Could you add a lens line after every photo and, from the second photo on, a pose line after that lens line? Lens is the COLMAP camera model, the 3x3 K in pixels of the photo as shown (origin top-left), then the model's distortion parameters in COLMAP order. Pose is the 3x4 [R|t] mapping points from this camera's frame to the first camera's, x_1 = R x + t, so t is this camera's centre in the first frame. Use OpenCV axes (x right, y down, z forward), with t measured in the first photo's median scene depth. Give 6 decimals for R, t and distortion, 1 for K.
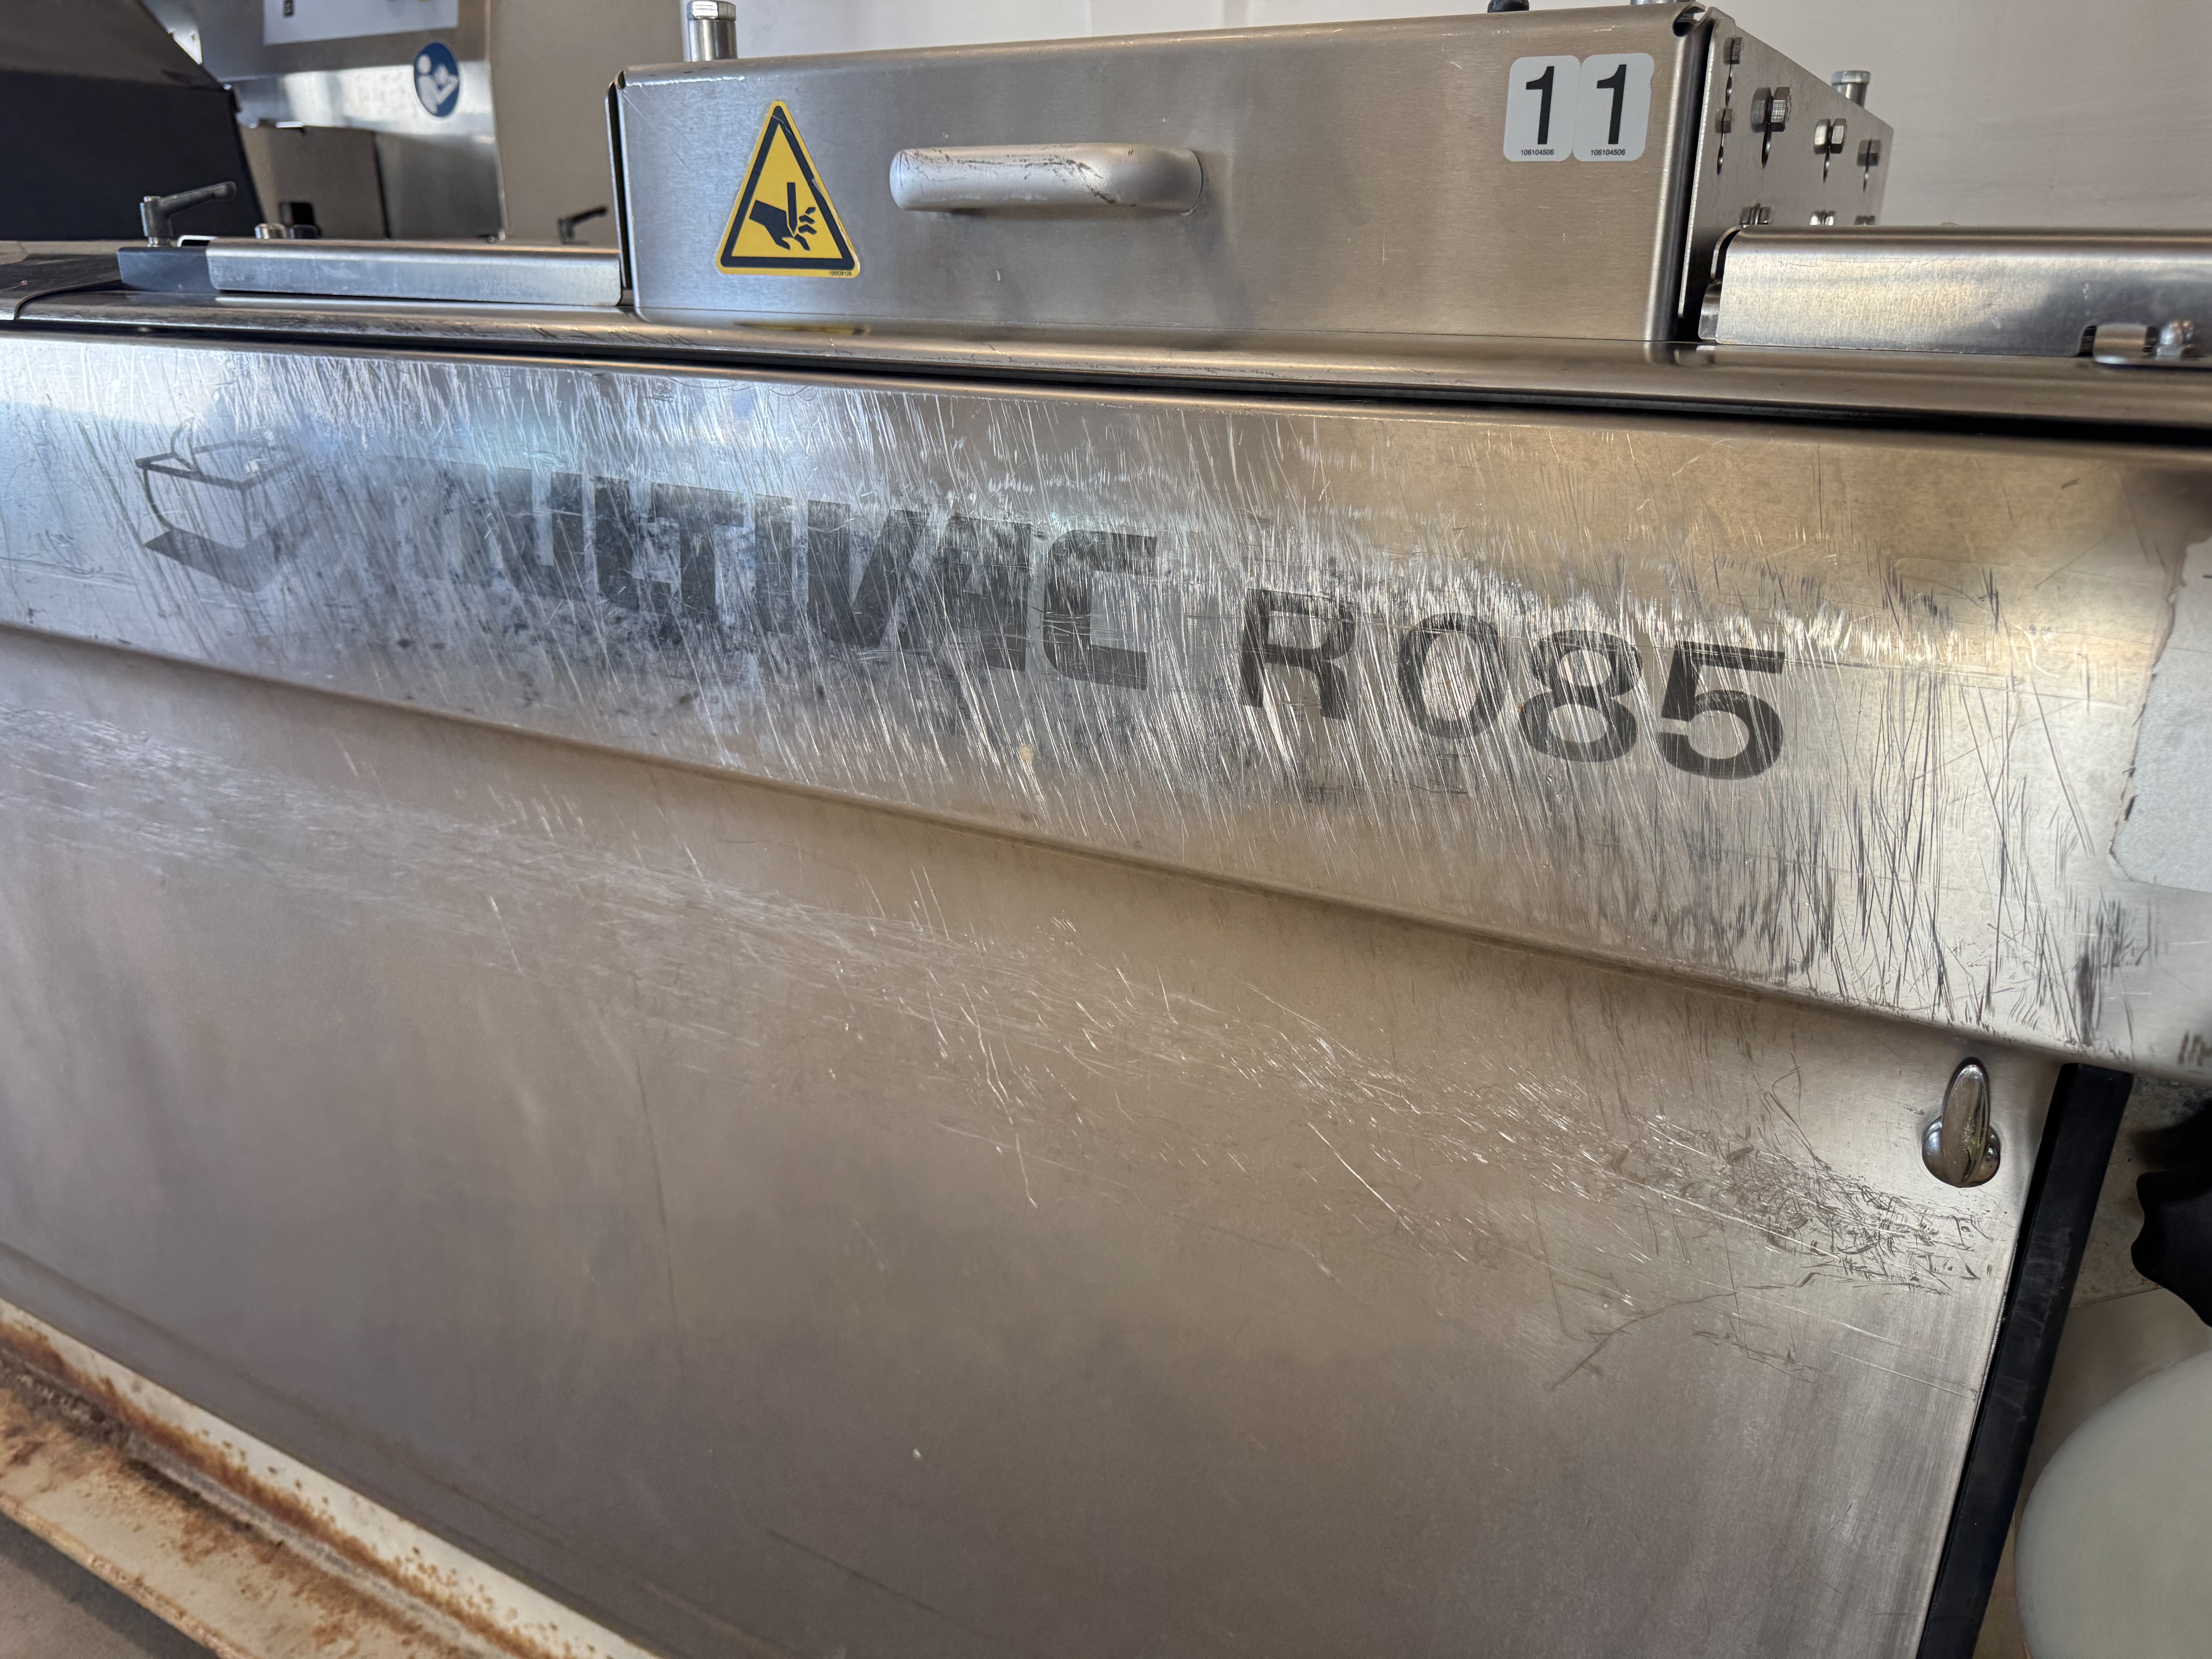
lens RADIAL K [[1583.2, 0, 1106.0], [0, 1583.2, 829.5], [0, 0, 1]] dist [0.119109, -0.223570]
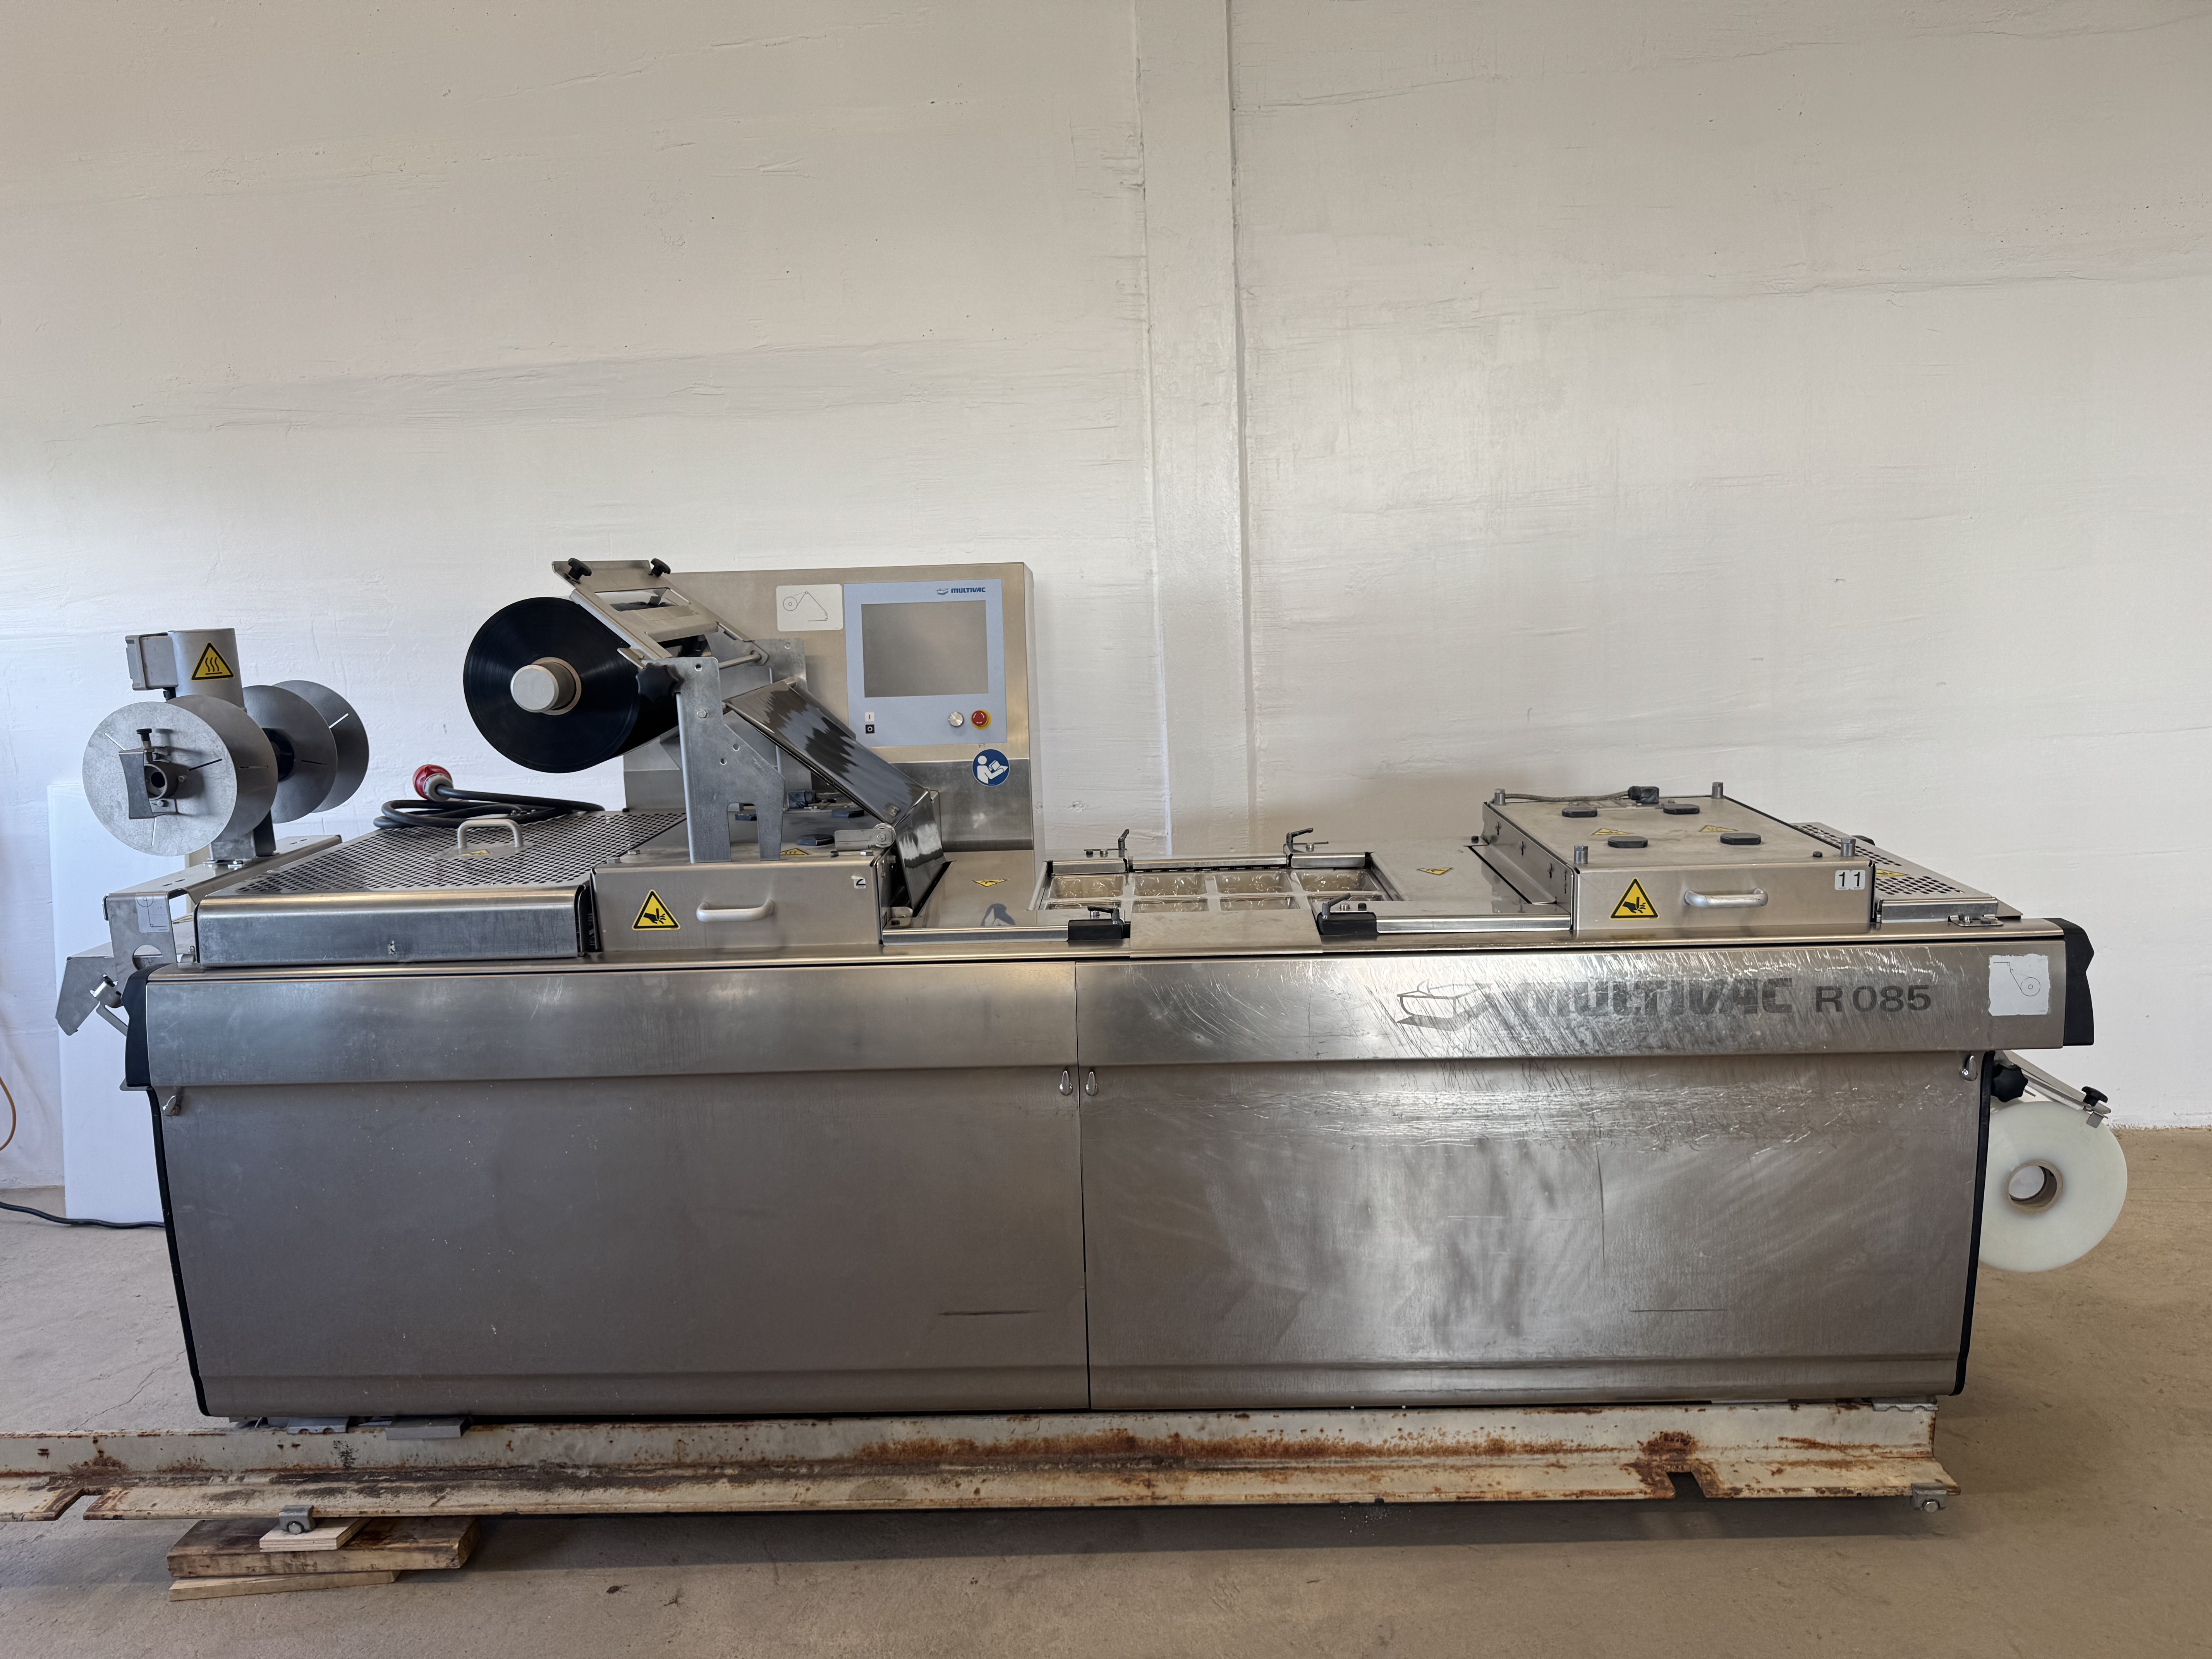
lens RADIAL K [[1583.2, 0, 1106.0], [0, 1583.2, 829.5], [0, 0, 1]] dist [0.119109, -0.223570]
pose [[0.896127, -0.119230, 0.427483, -2.914196], [0.194779, 0.971170, -0.137442, -0.282418], [-0.398771, 0.206430, 0.893515, -1.905522]]
